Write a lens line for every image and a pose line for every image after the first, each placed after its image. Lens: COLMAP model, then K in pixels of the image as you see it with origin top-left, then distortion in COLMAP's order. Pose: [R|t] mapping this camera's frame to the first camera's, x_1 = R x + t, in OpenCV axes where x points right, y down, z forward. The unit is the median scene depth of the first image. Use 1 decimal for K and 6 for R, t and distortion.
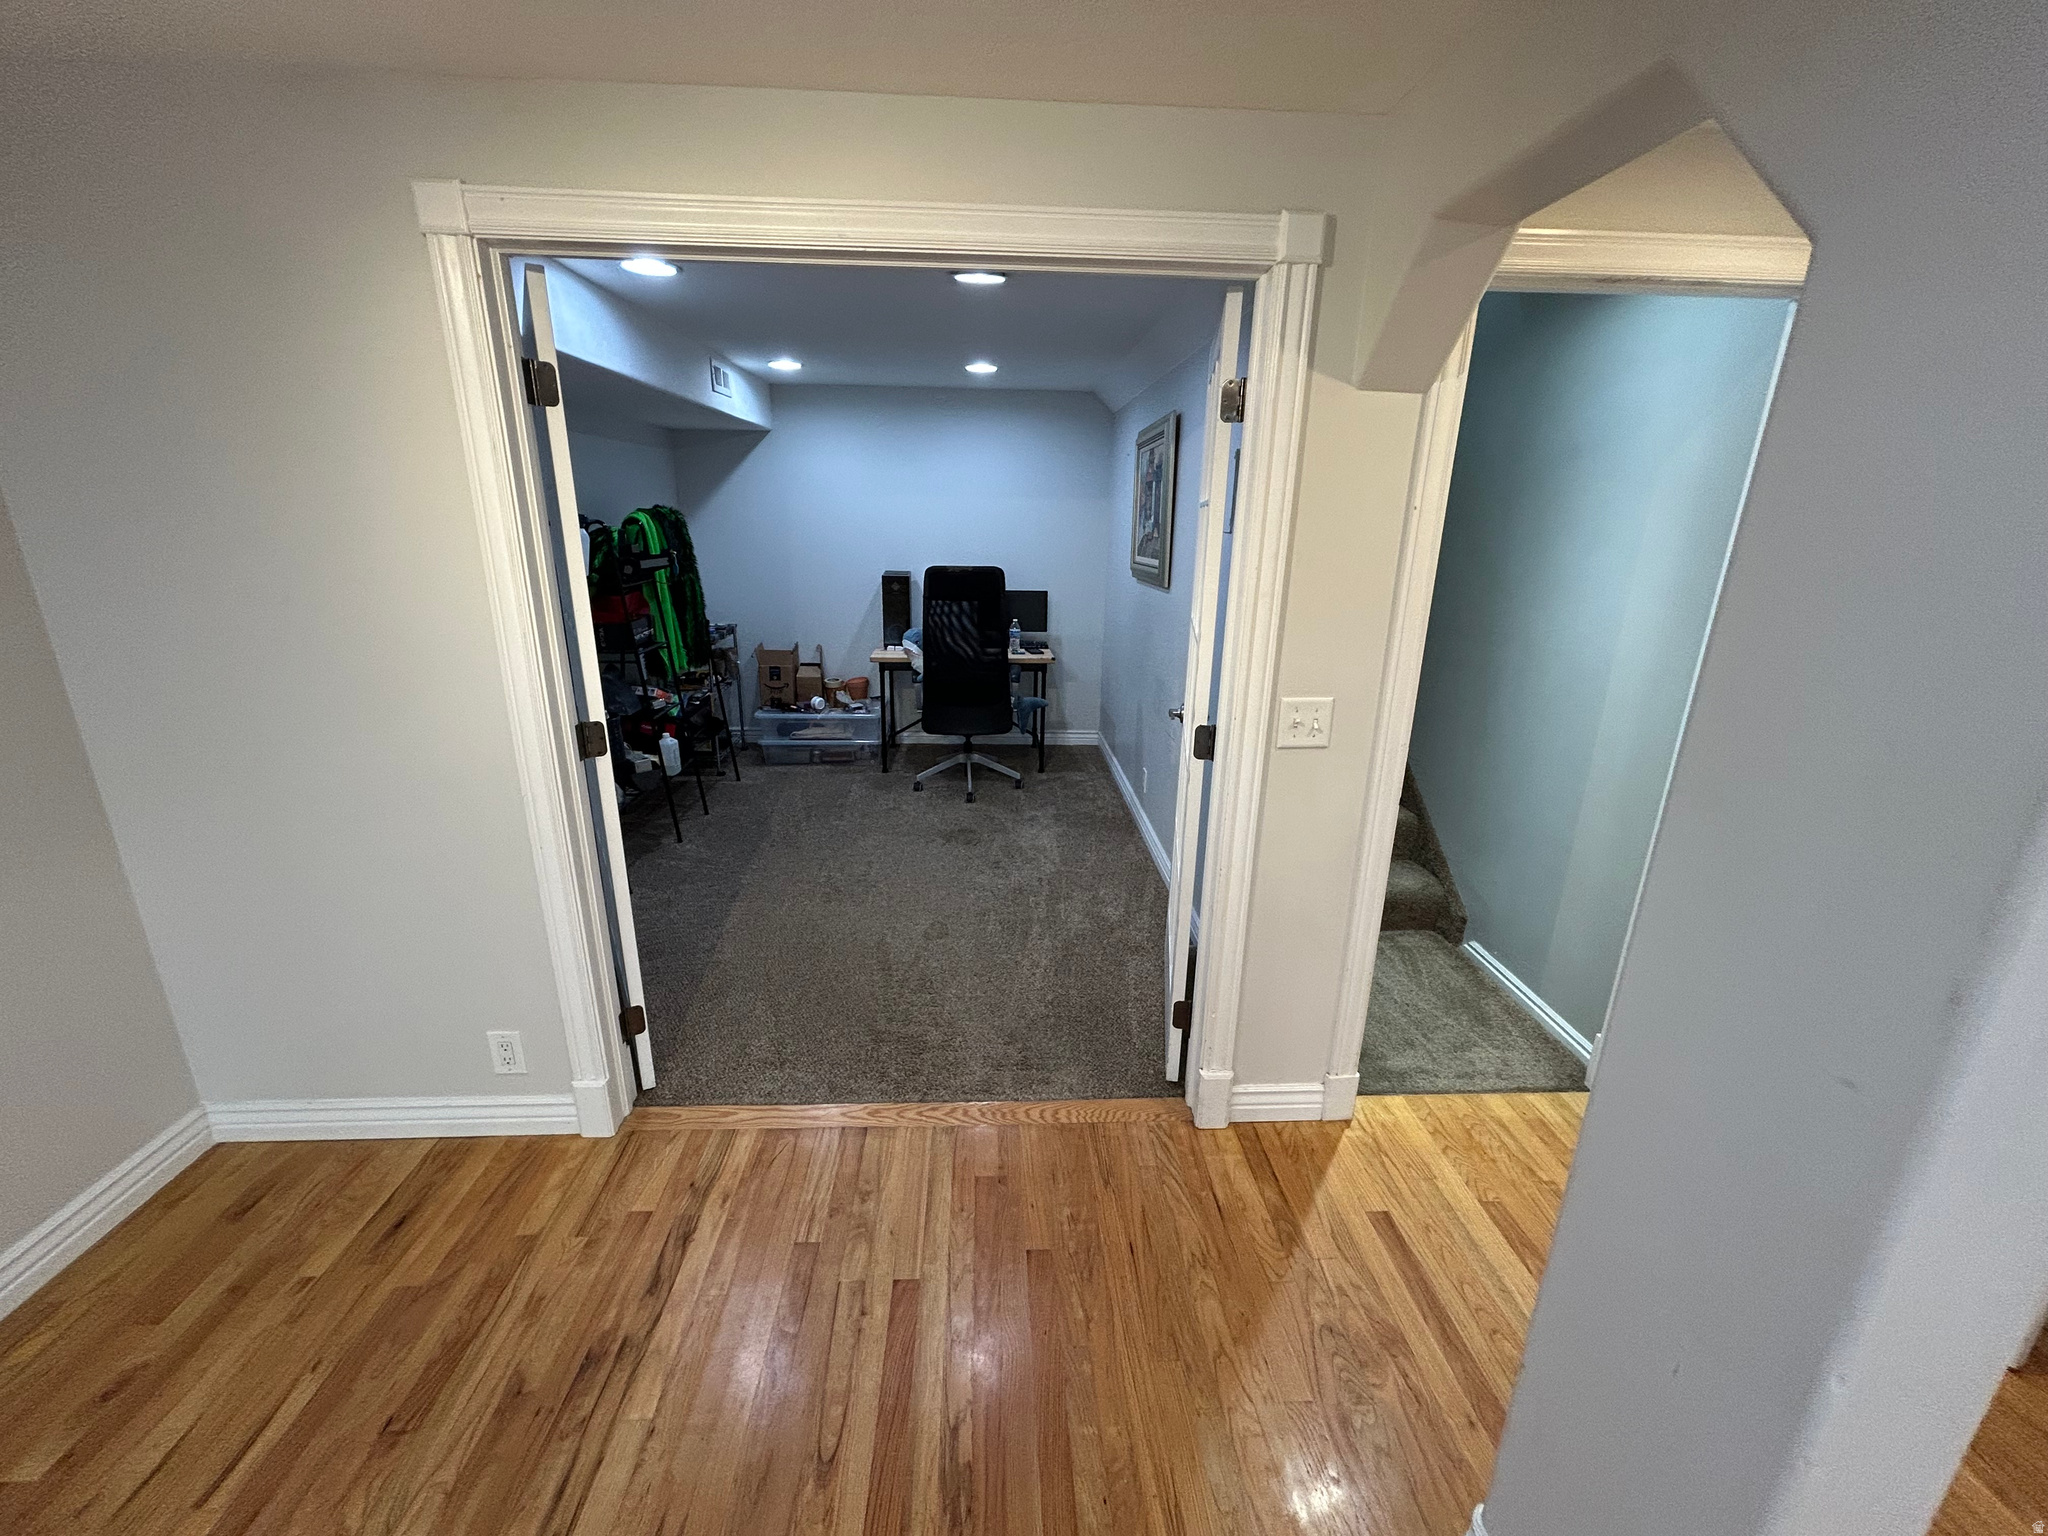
lens RADIAL K [[818.2, 0, 1024.4], [0, 818.2, 768.3], [0, 0, 1]] dist [-0.001291, 0.001039]
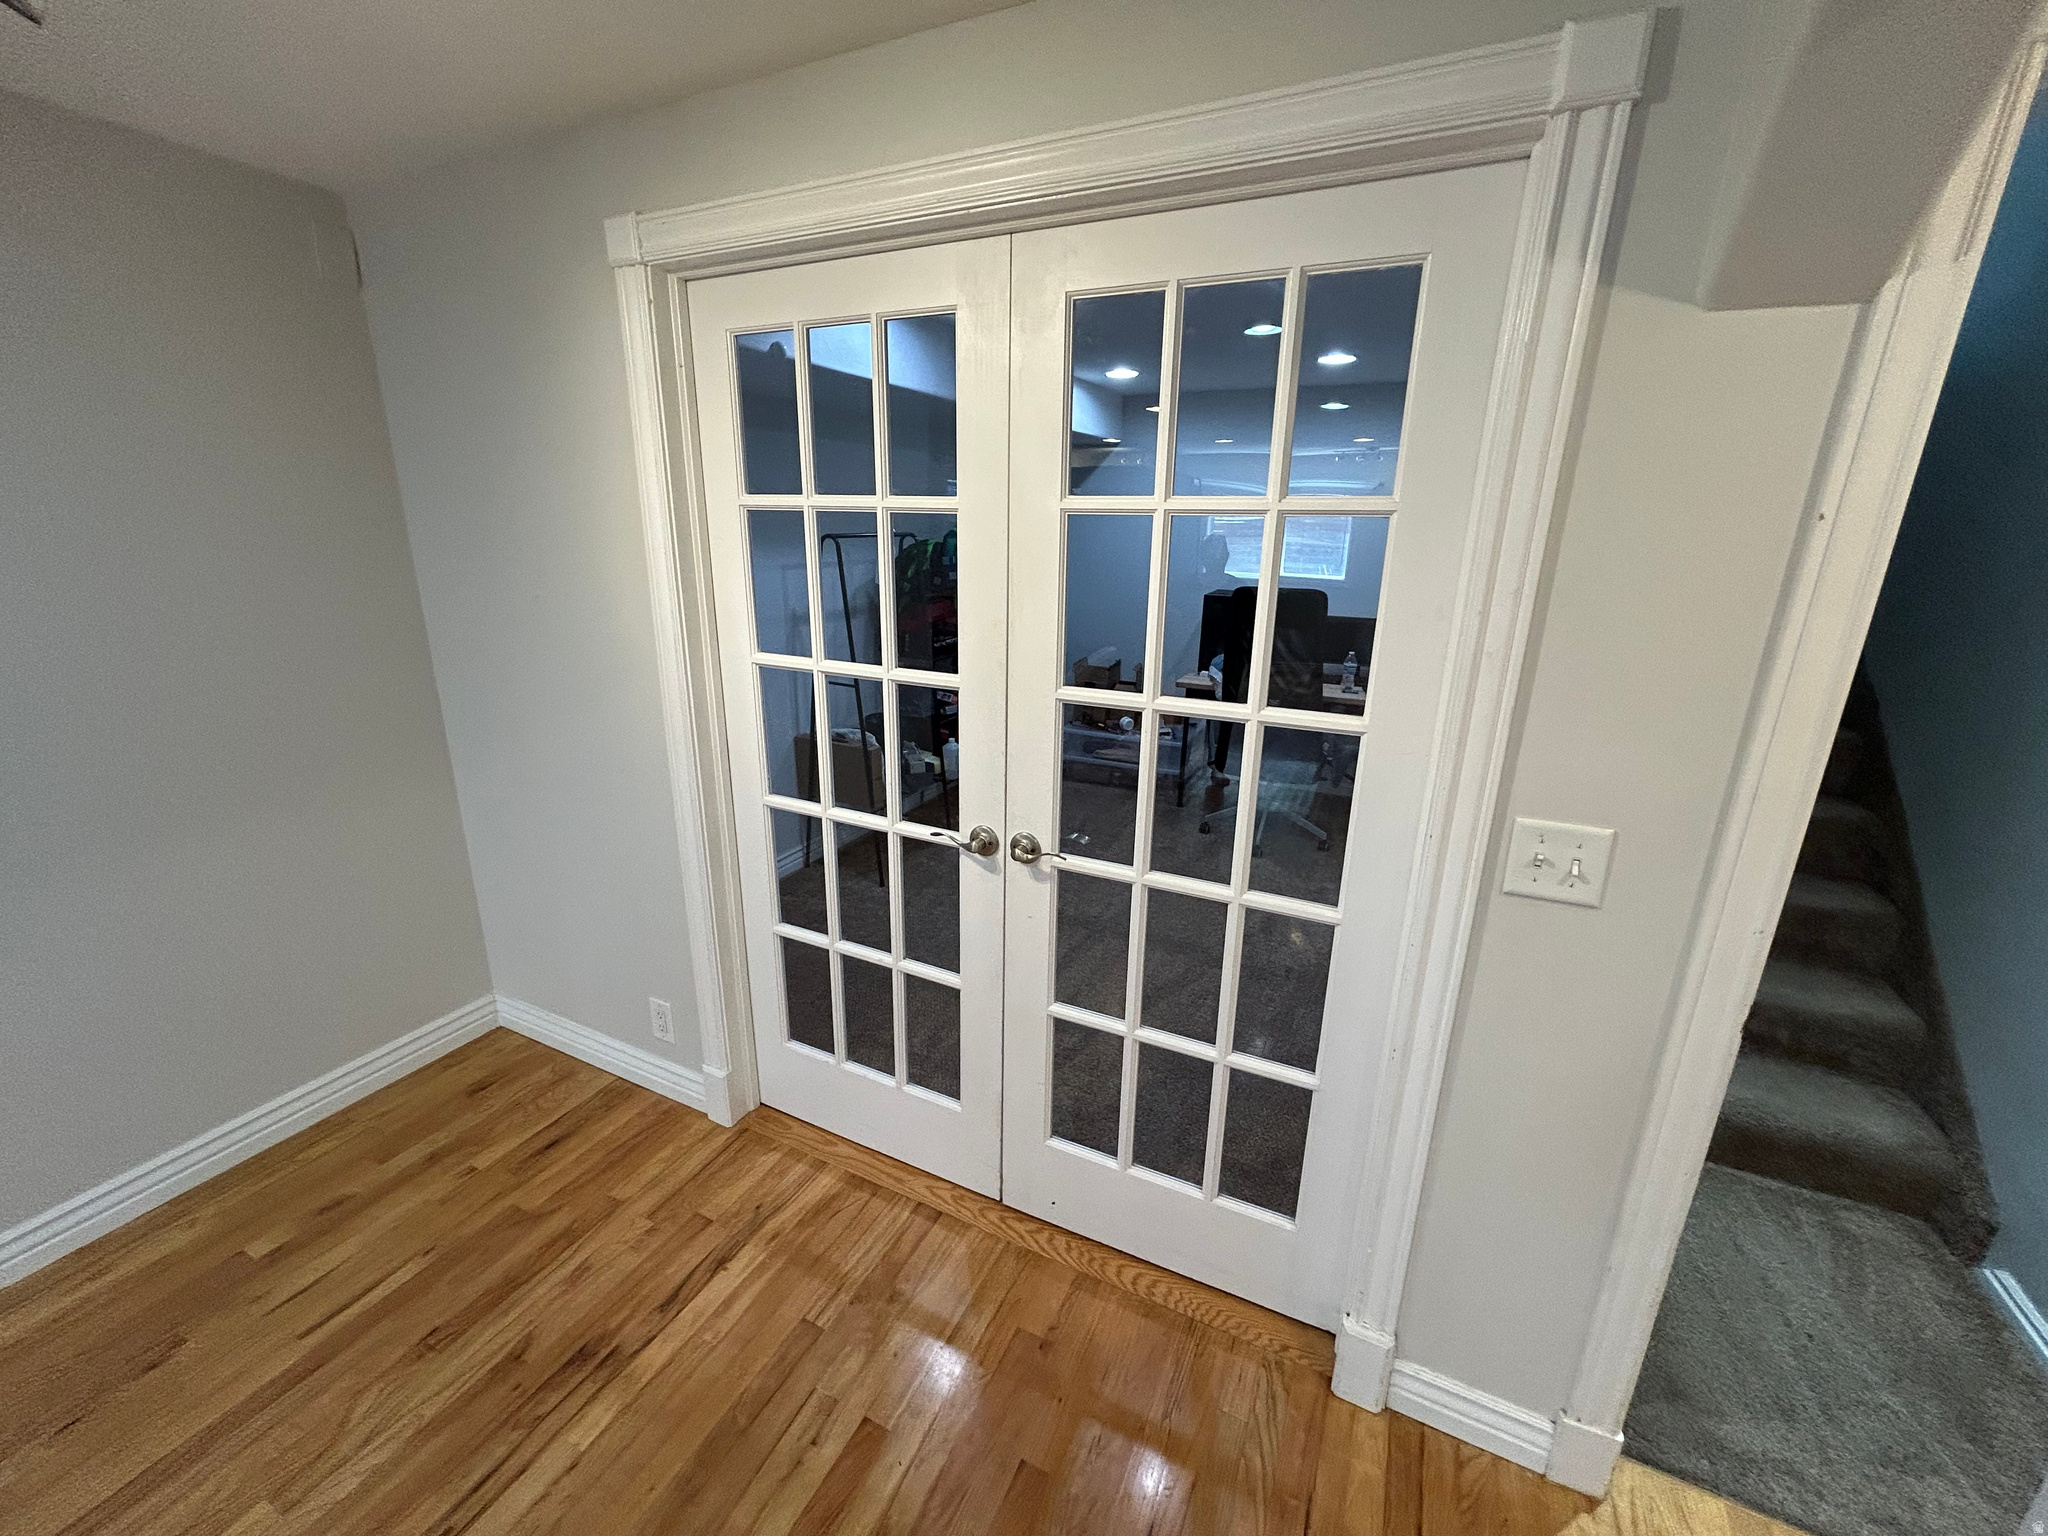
lens RADIAL K [[818.2, 0, 1024.4], [0, 818.2, 768.3], [0, 0, 1]] dist [-0.001291, 0.001039]
pose [[0.876826, 0.136431, -0.461045, 0.253488], [-0.144121, 0.989384, 0.018683, -0.075713], [0.458699, 0.050065, 0.887180, 0.248494]]
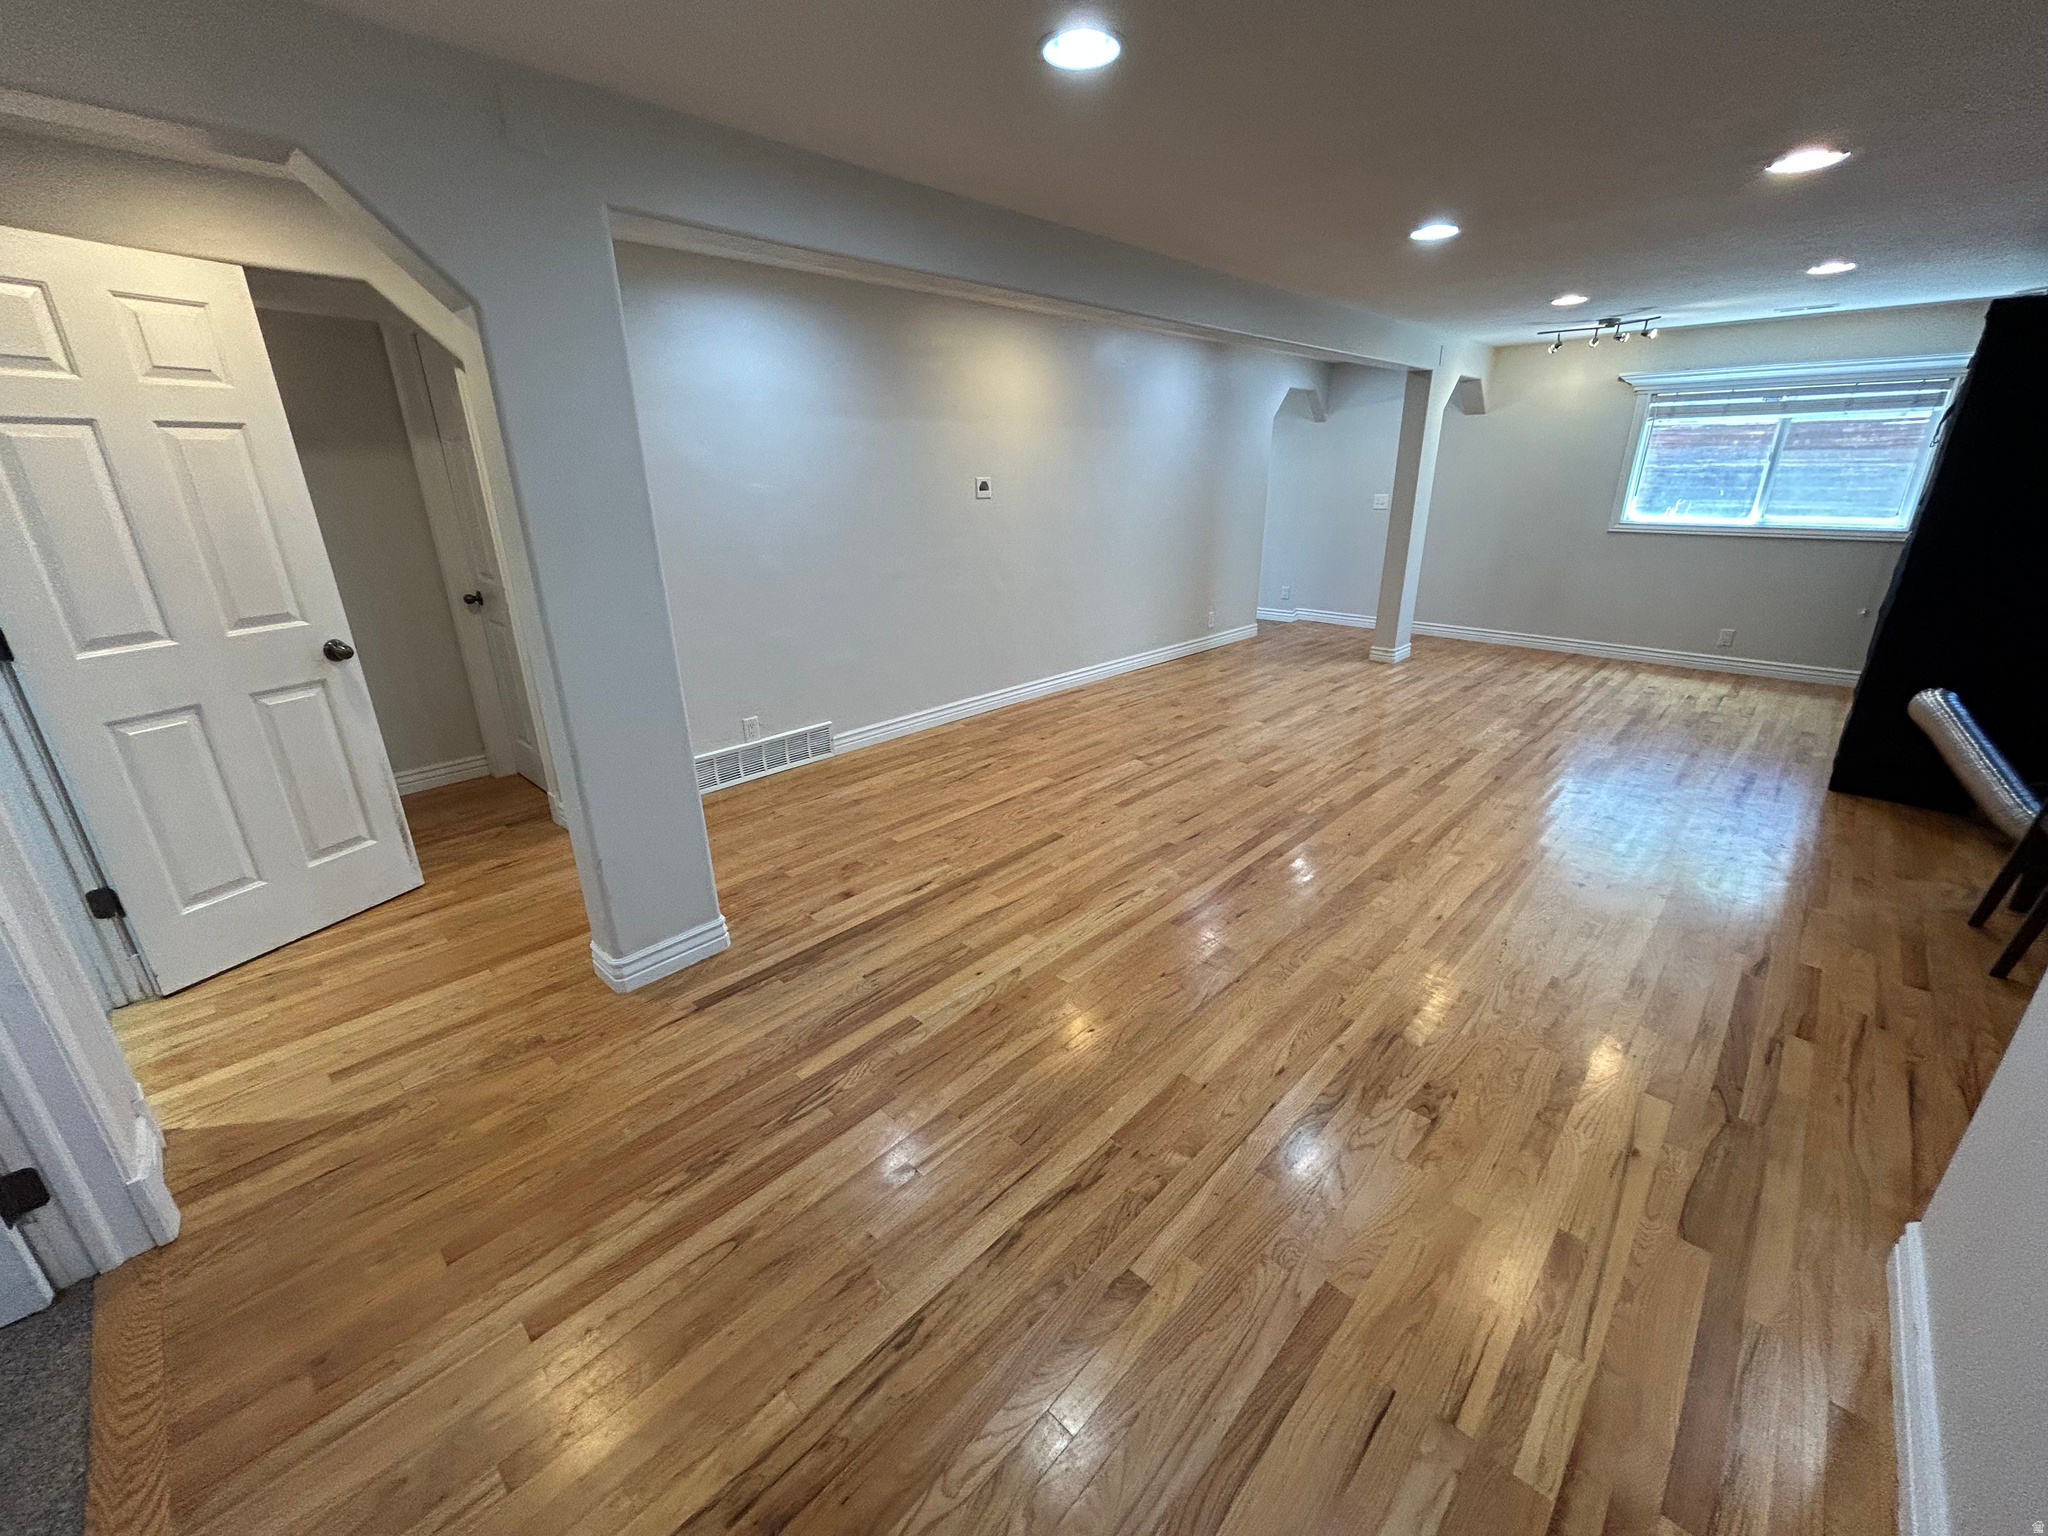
lens RADIAL K [[818.2, 0, 1024.4], [0, 818.2, 768.3], [0, 0, 1]] dist [-0.001291, 0.001039]
pose [[-0.682789, -0.263867, 0.681303, -0.812040], [0.216965, 0.817211, 0.533941, -0.174353], [-0.697657, 0.512388, -0.500732, 0.672568]]
